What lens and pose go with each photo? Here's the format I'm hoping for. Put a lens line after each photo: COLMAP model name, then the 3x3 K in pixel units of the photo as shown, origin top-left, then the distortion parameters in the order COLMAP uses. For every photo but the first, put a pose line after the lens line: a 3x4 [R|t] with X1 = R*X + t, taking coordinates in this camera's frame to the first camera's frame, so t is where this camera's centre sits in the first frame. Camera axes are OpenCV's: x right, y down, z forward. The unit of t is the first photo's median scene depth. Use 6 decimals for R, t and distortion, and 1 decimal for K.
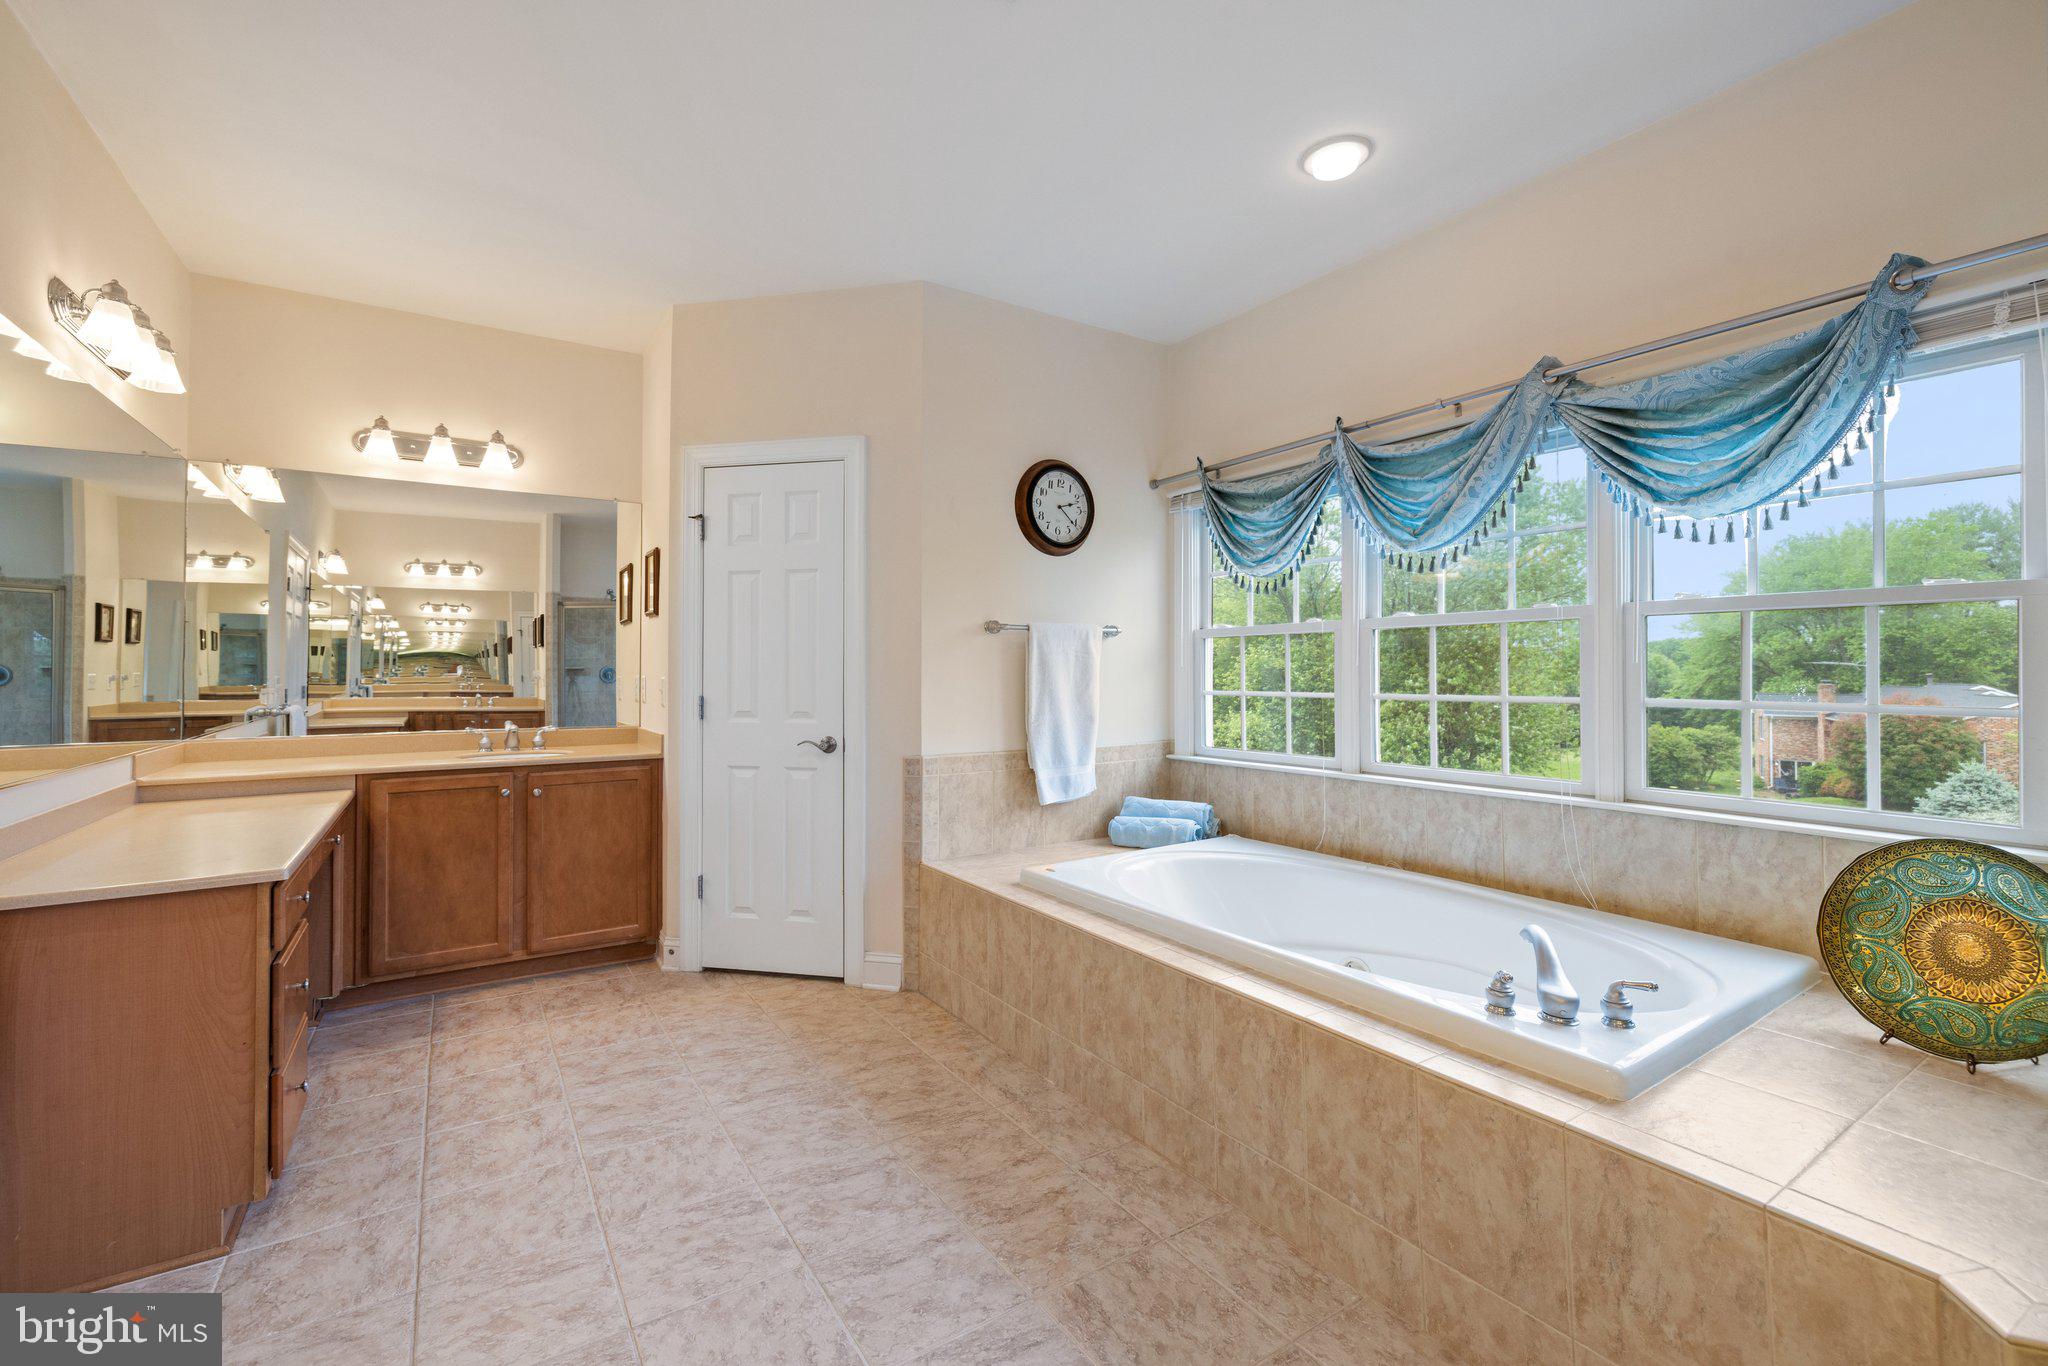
lens RADIAL K [[862.4, 0, 994.8], [0, 862.4, 660.3], [0, 0, 1]] dist [0.000138, 0.000151]
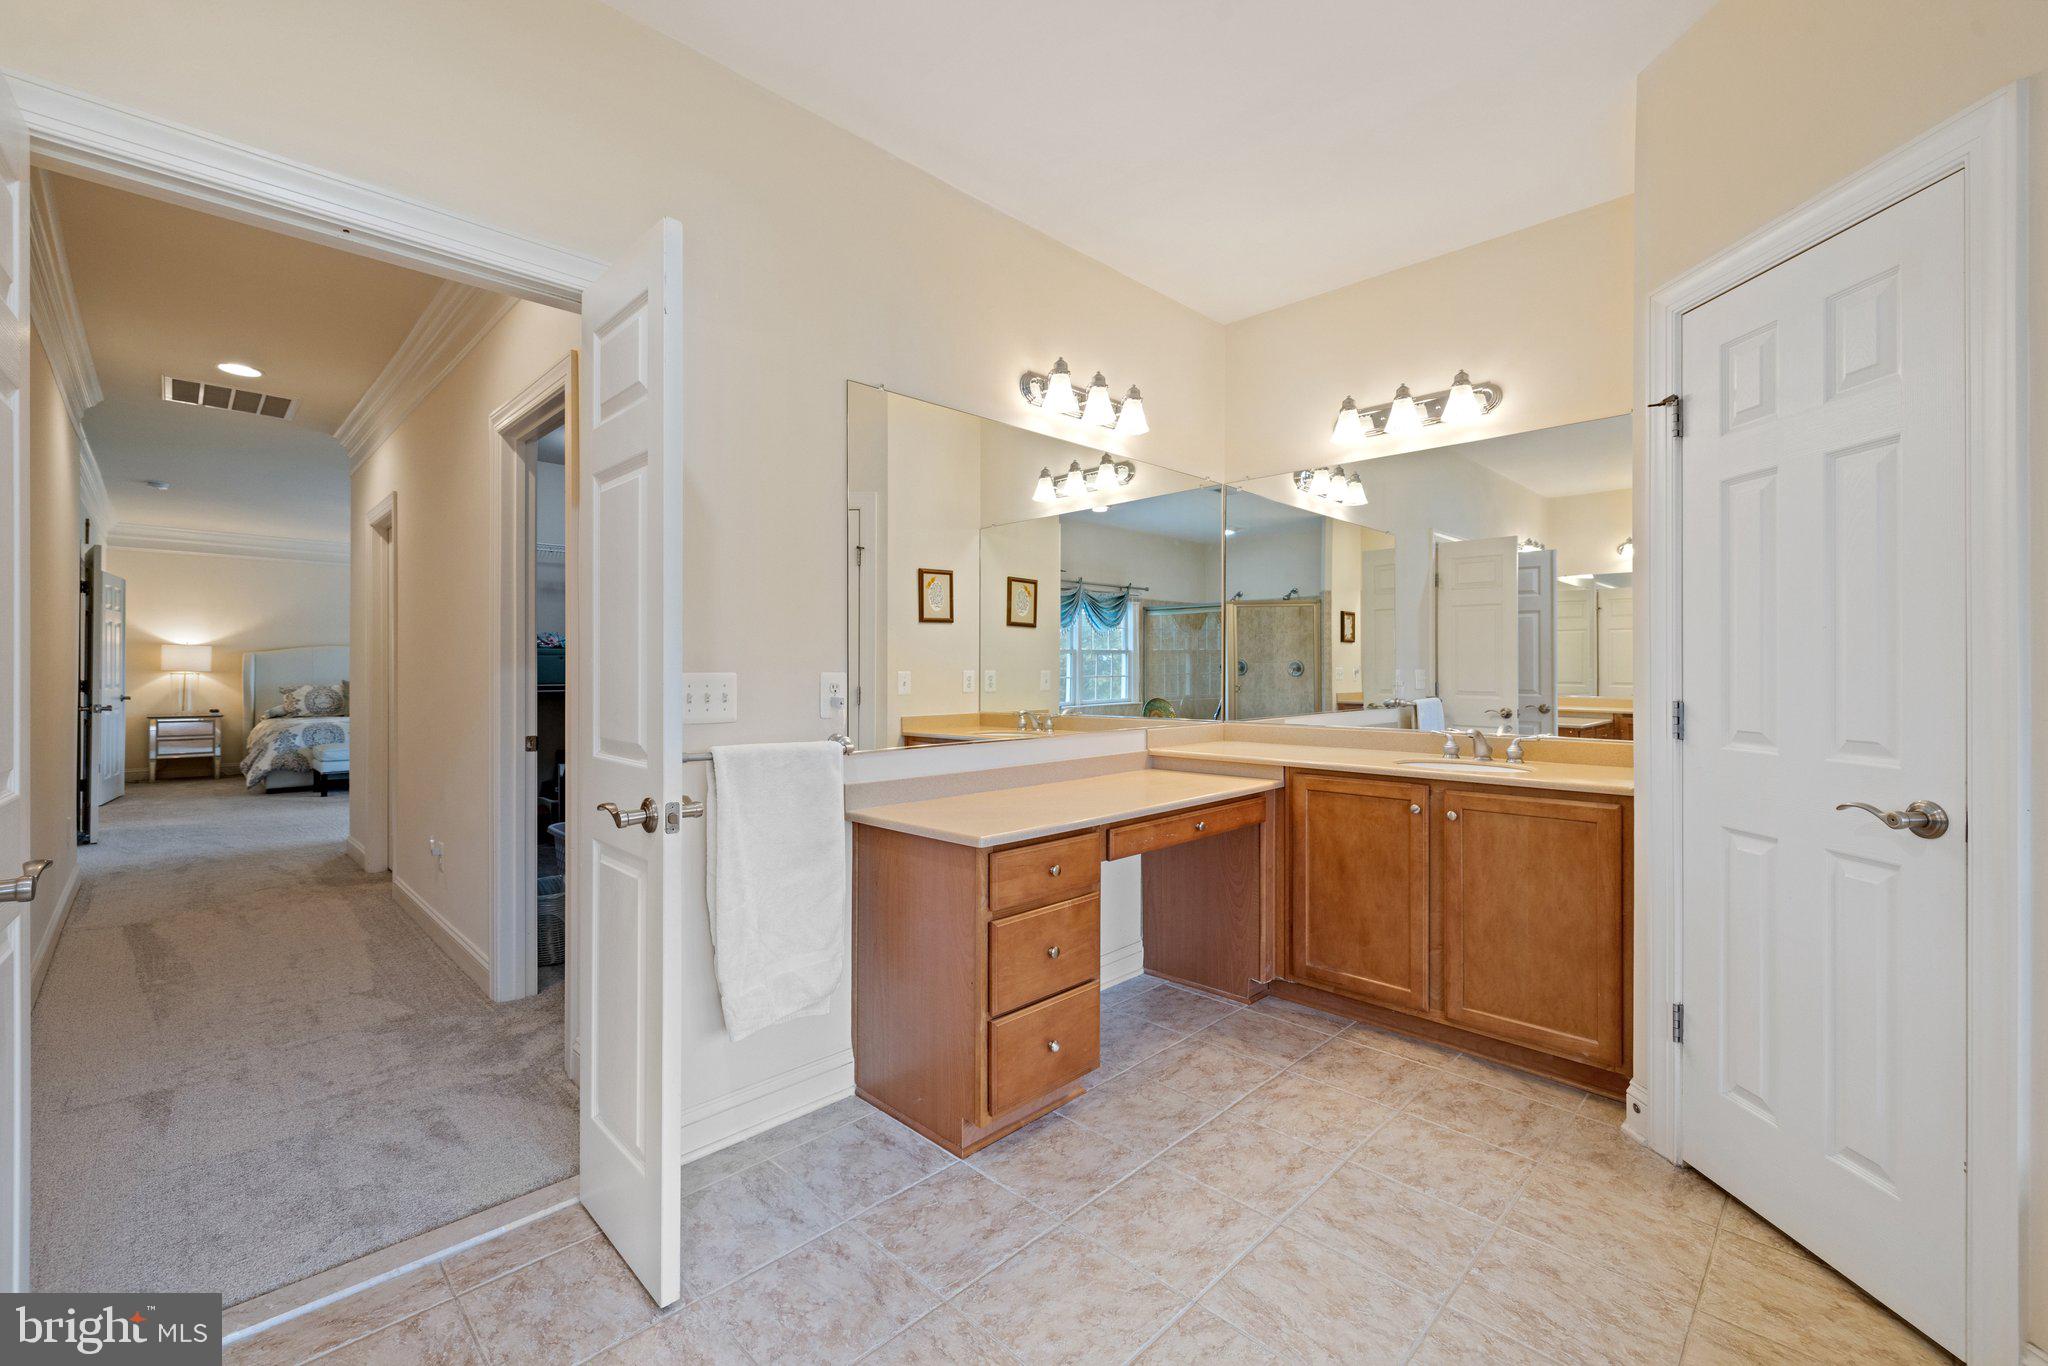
lens RADIAL K [[862.4, 0, 994.8], [0, 862.4, 660.3], [0, 0, 1]] dist [0.000138, 0.000151]
pose [[0.219836, -0.007348, -0.975509, 0.145349], [0.010439, 0.999932, -0.005180, 0.012496], [0.975481, -0.009045, 0.219898, 0.440497]]
